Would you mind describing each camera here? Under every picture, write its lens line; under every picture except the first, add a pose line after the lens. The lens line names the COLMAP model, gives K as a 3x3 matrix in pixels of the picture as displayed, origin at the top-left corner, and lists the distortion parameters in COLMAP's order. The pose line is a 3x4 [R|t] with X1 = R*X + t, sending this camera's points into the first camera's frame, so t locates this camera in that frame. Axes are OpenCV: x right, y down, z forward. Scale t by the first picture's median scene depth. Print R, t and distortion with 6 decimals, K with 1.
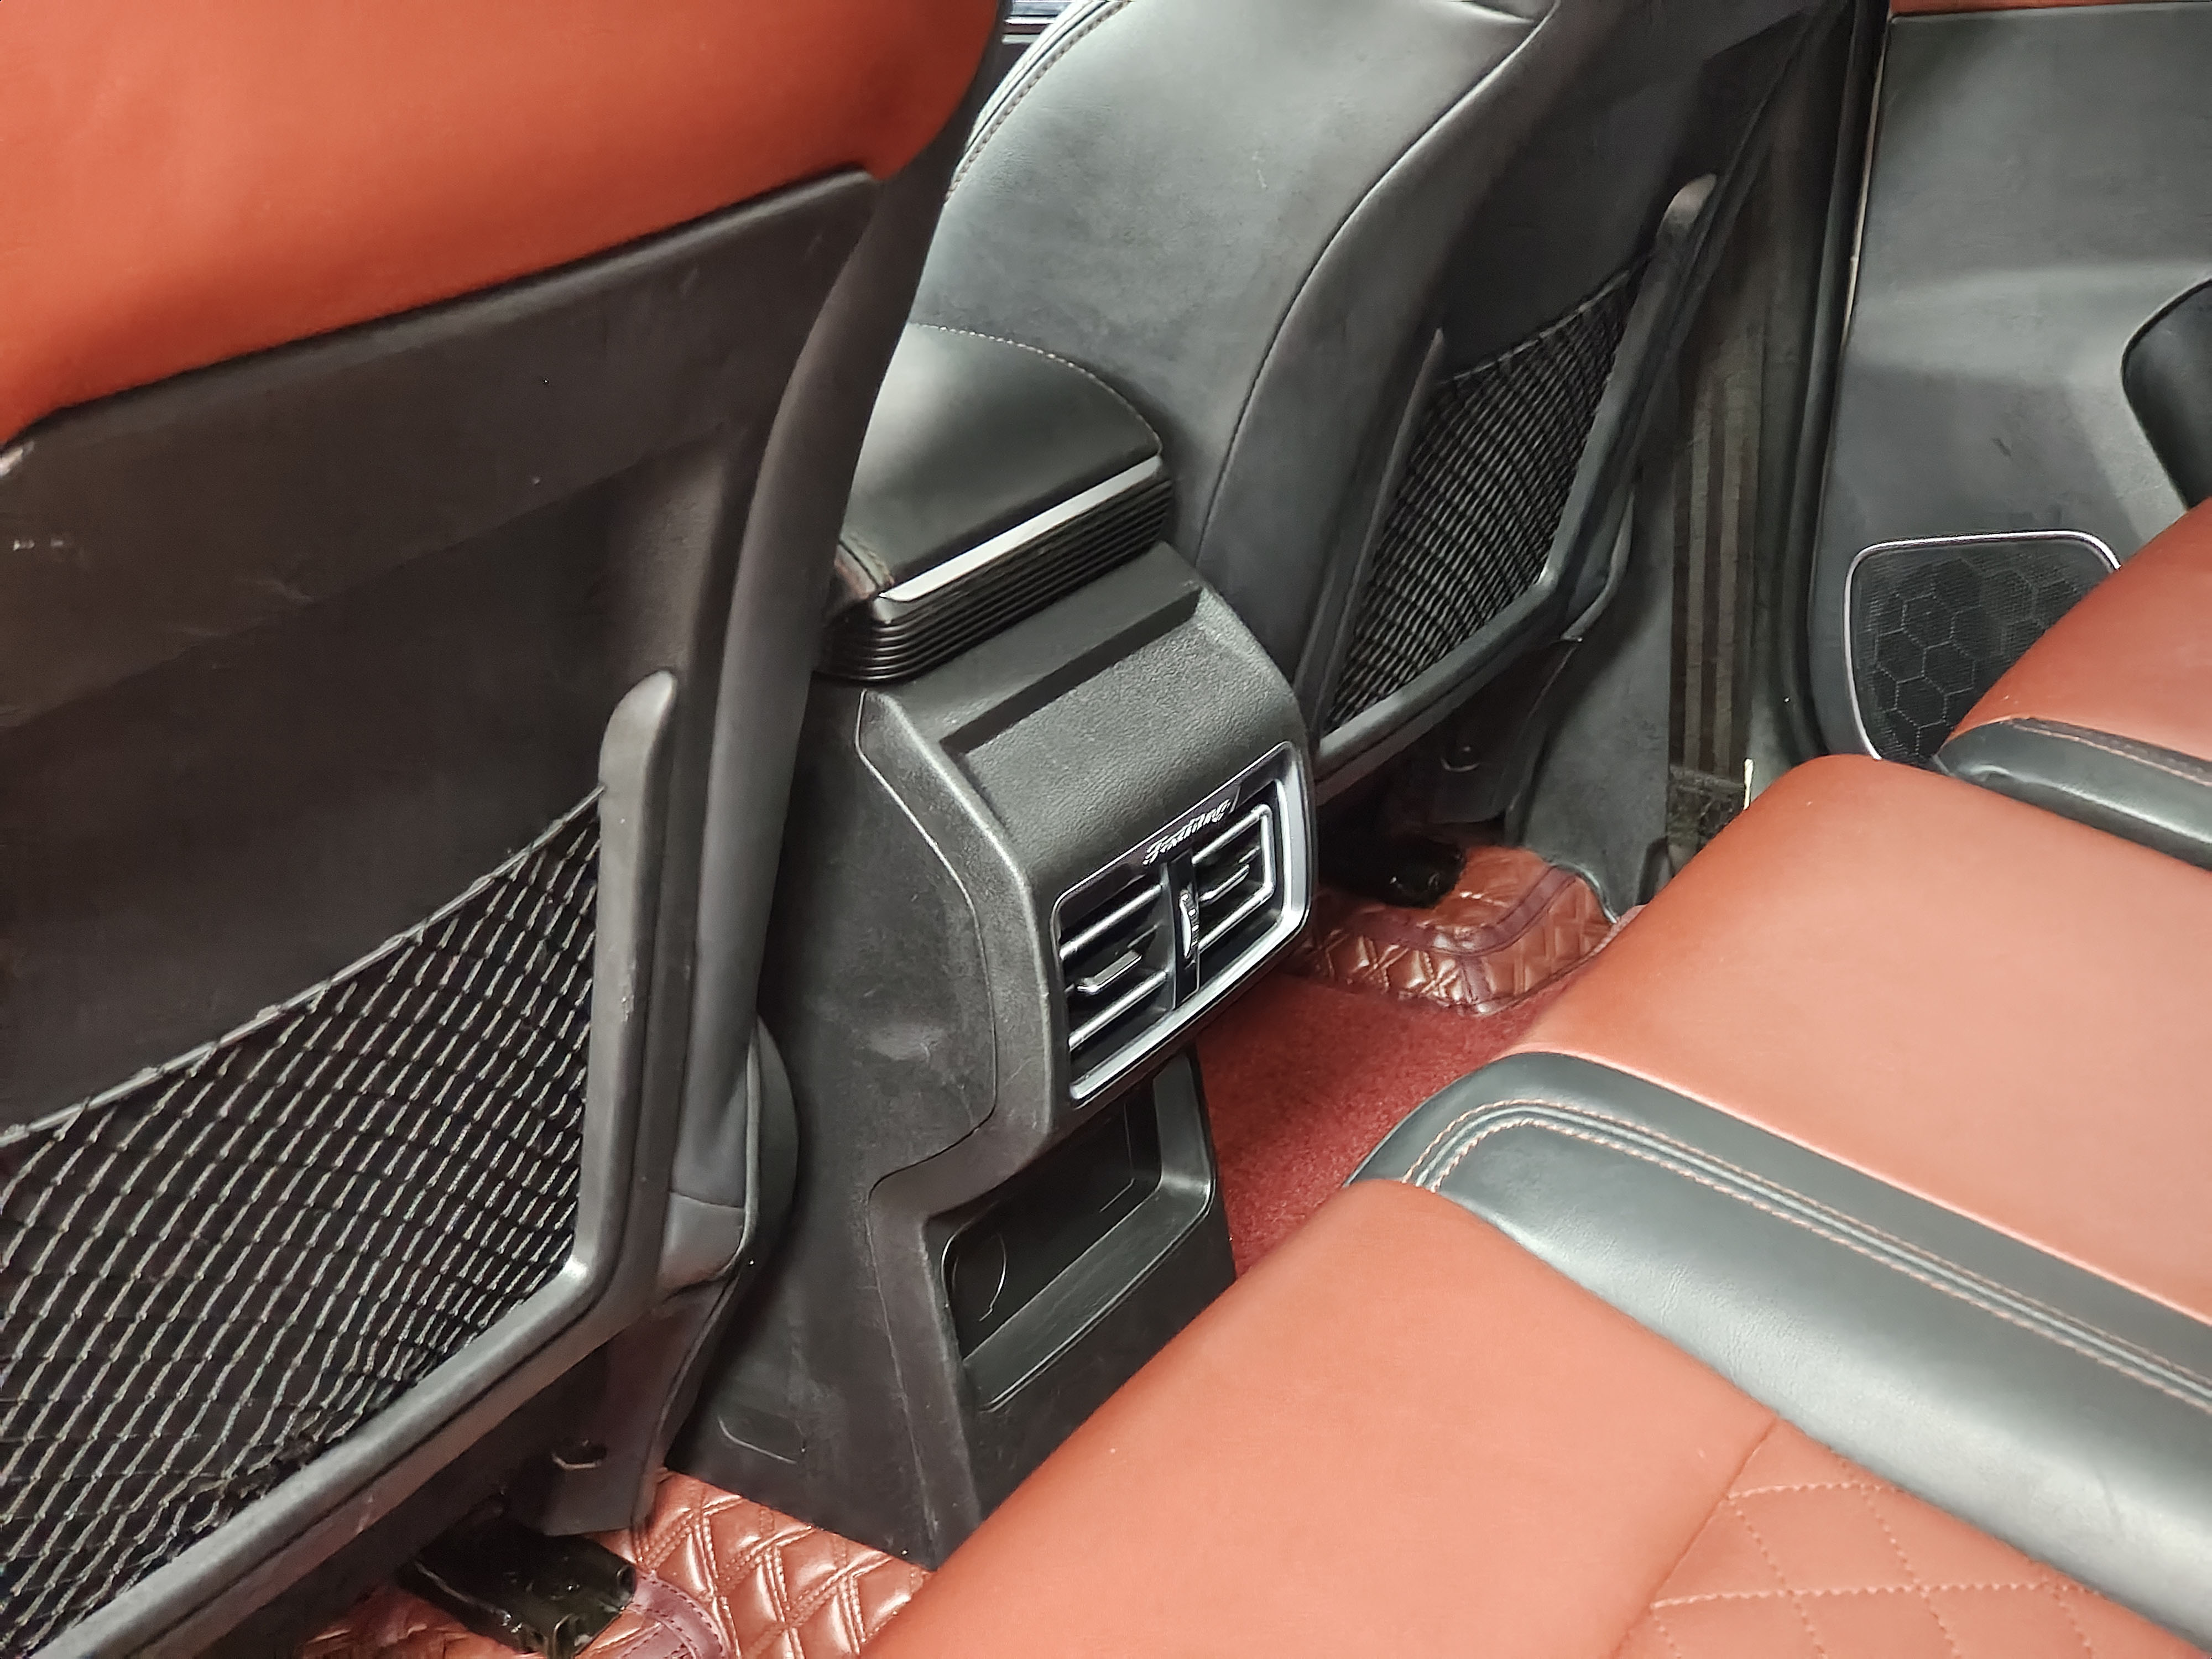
lens RADIAL K [[3068.0, 0, 1114.9], [0, 3068.0, 850.3], [0, 0, 1]] dist [0.120000, 0.000000]
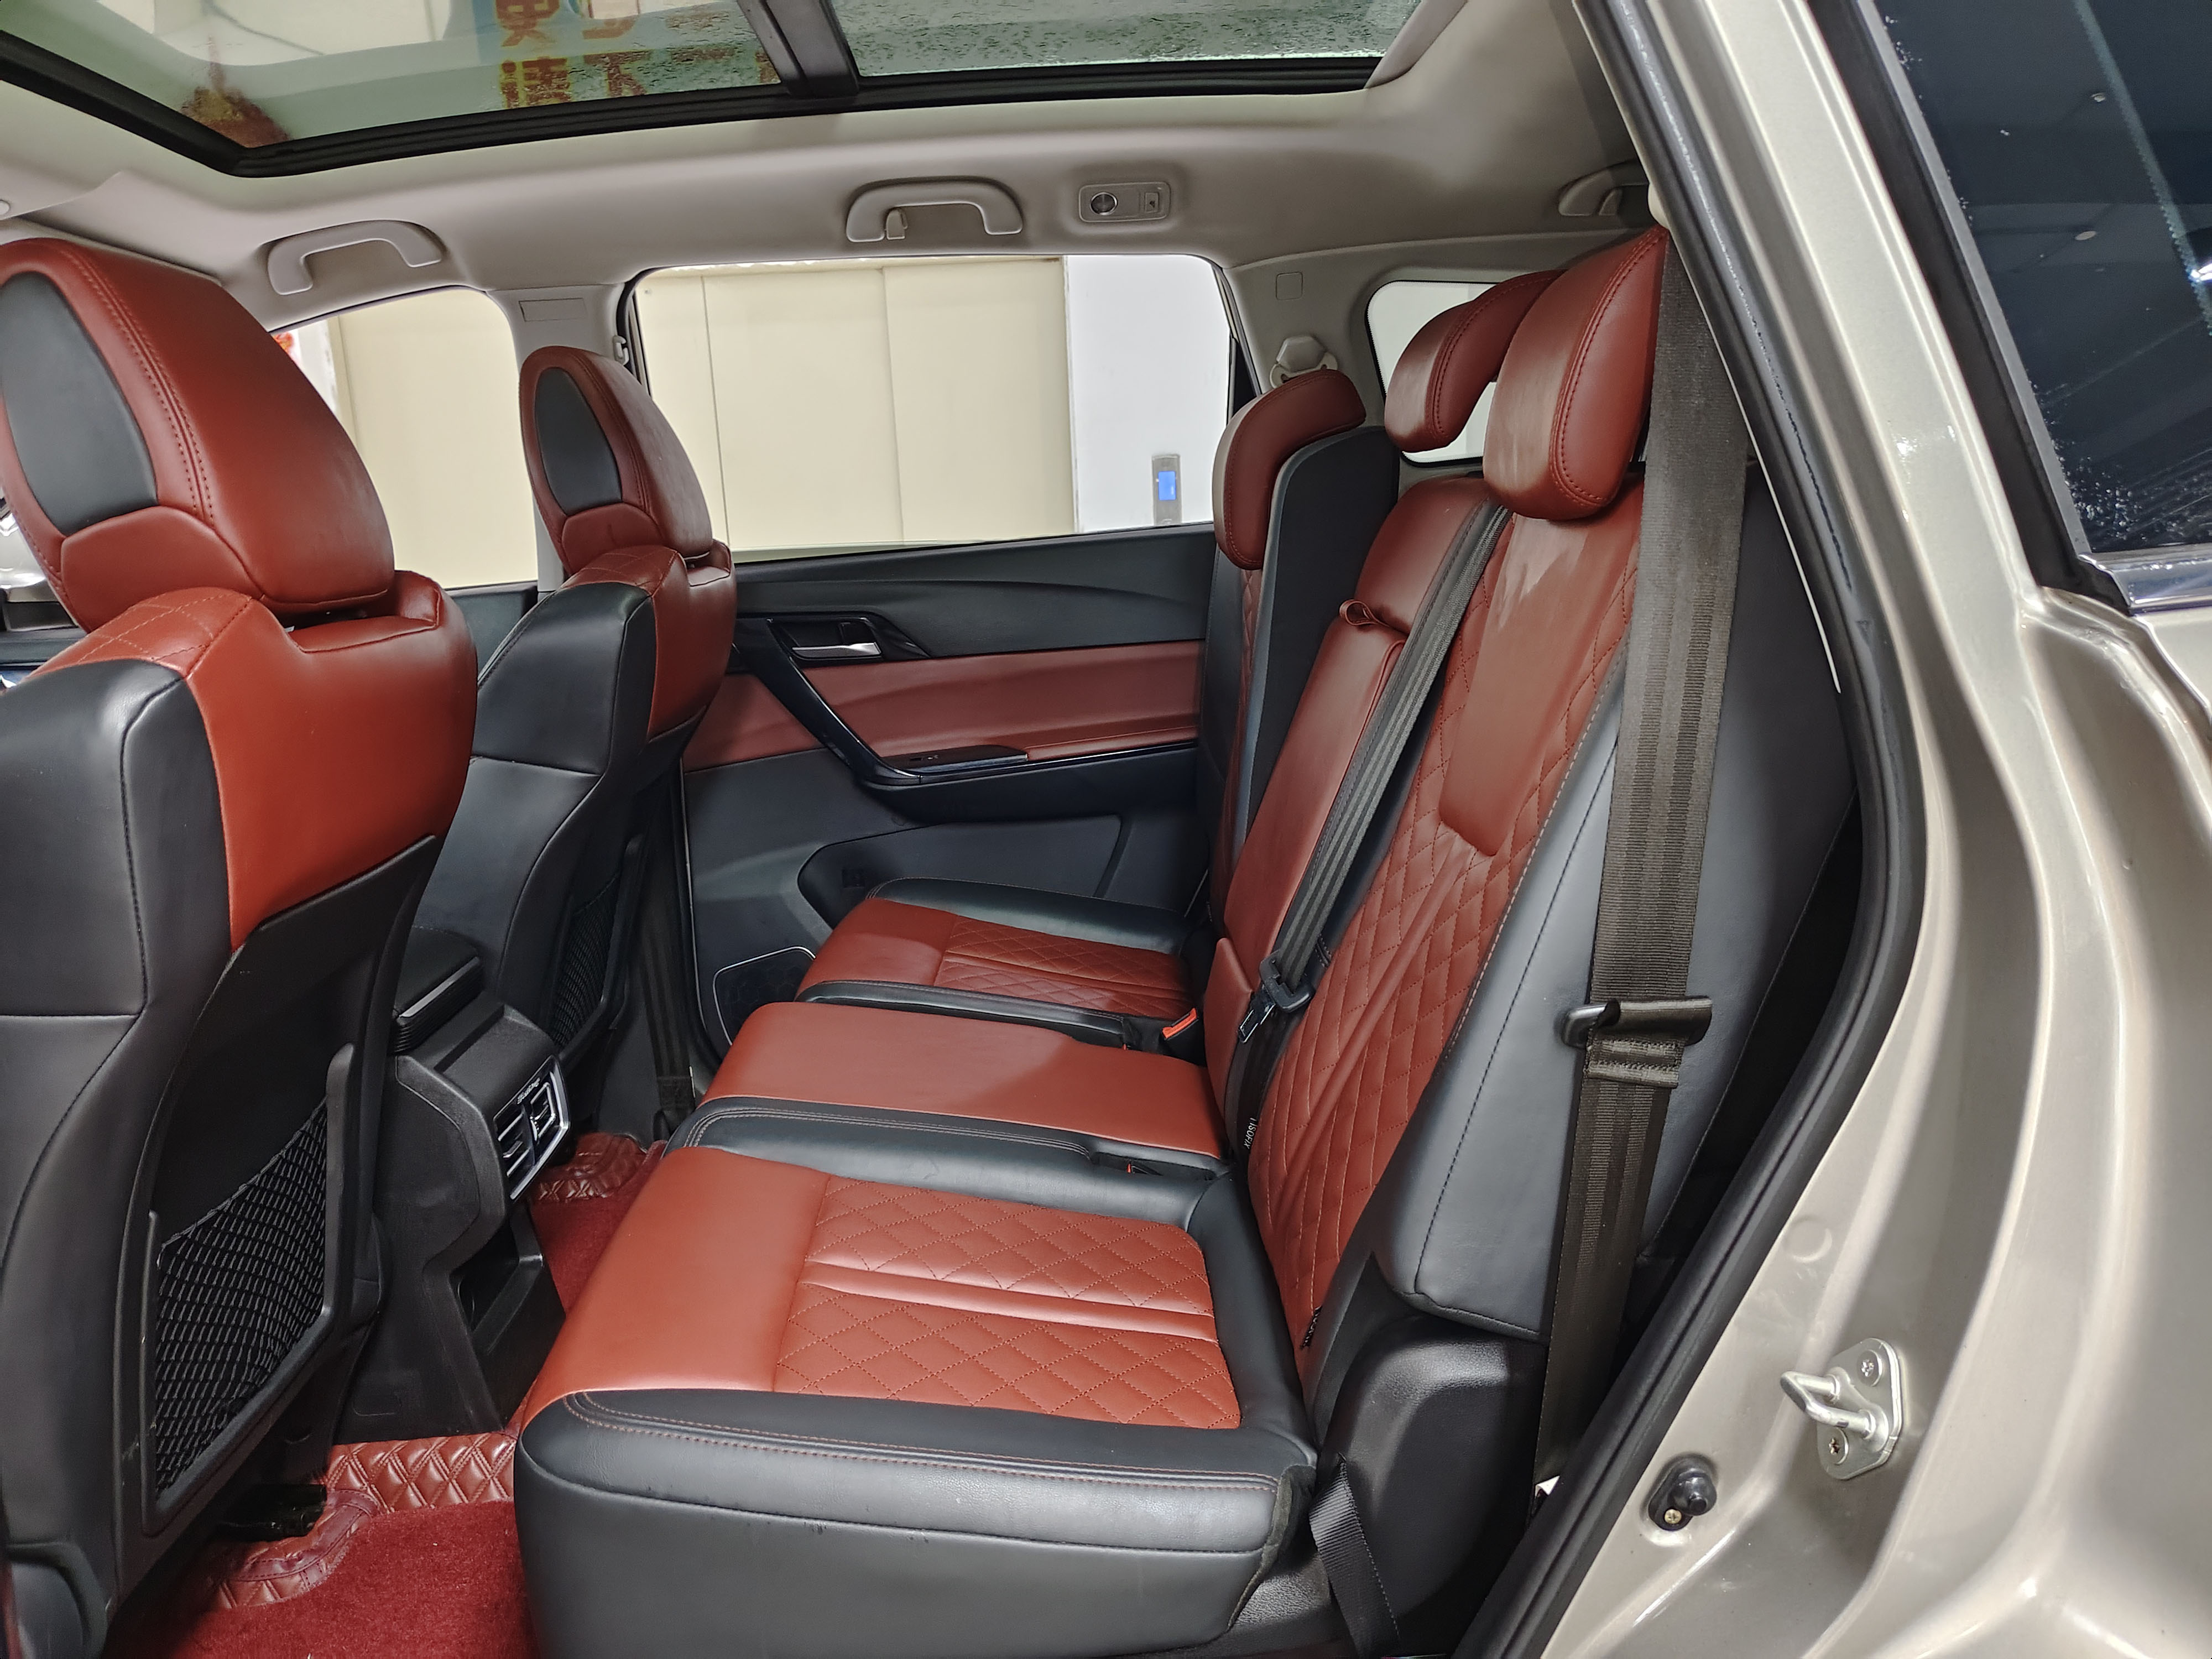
lens RADIAL K [[1533.9, 0, 1111.5], [0, 1533.9, 831.5], [0, 0, 1]] dist [-0.013238, -0.005647]
pose [[0.828430, -0.148187, 0.540134, -0.218496], [0.273967, 0.948333, -0.160019, 0.119384], [-0.488514, 0.280543, 0.826226, -0.330504]]
